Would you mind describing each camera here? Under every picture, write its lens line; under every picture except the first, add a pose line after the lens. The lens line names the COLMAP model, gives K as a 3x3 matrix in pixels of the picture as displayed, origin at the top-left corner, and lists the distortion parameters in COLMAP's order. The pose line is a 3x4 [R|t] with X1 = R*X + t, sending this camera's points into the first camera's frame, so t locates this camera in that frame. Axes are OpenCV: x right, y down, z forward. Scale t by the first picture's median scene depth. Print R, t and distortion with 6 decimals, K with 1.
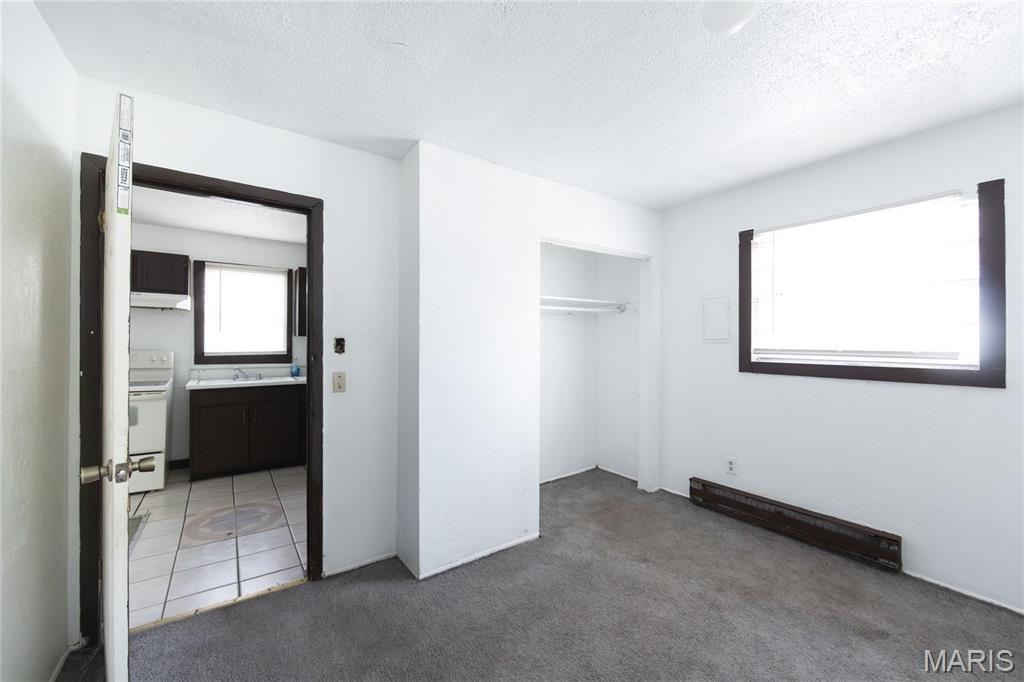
lens RADIAL K [[403.8, 0, 509.4], [0, 403.8, 339.3], [0, 0, 1]] dist [-0.001407, -0.000117]
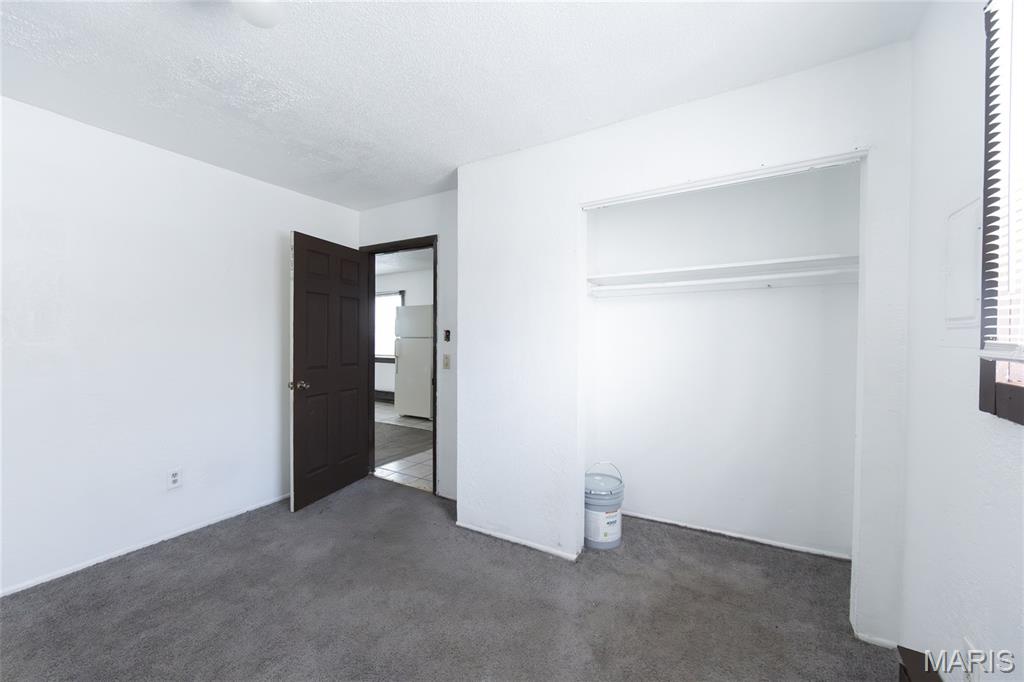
lens RADIAL K [[403.8, 0, 509.4], [0, 403.8, 339.3], [0, 0, 1]] dist [-0.001407, -0.000117]
pose [[0.399741, 0.004233, -0.916619, 0.905982], [0.006802, 0.999948, 0.007584, 0.018071], [0.916603, -0.009266, 0.399691, 0.614015]]
